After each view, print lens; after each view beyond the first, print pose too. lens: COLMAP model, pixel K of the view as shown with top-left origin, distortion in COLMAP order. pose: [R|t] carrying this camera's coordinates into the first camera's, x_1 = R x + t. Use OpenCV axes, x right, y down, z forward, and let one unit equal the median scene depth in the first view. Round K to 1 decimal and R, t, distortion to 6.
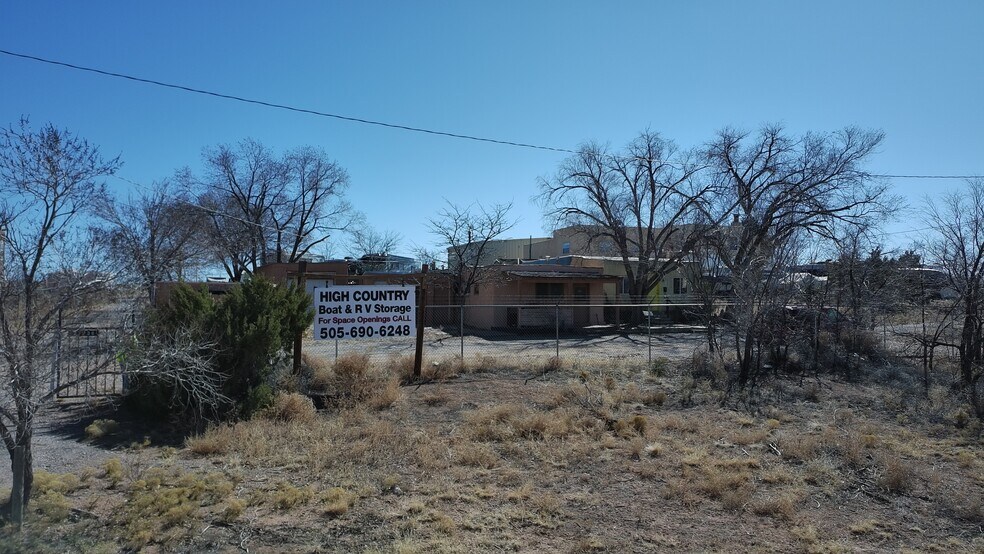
lens RADIAL K [[760.0, 0, 491.7], [0, 760.0, 274.4], [0, 0, 1]] dist [0.049869, -0.031164]
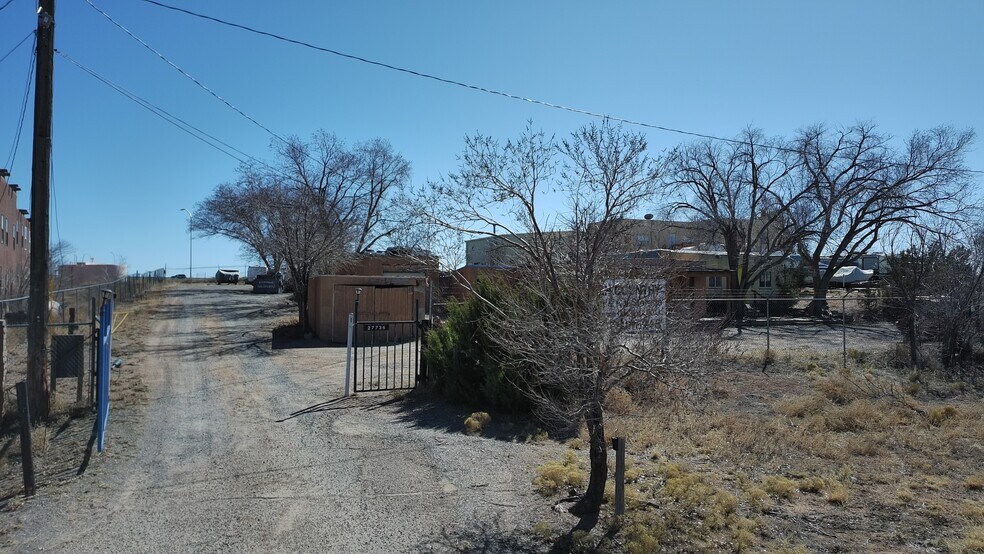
lens RADIAL K [[760.0, 0, 491.3], [0, 760.0, 279.4], [0, 0, 1]] dist [0.049869, -0.031164]
pose [[0.997274, -0.000991, 0.073780, -0.208777], [-0.000061, 0.999898, 0.014251, 0.000422], [-0.073787, -0.014216, 0.997173, 0.003228]]
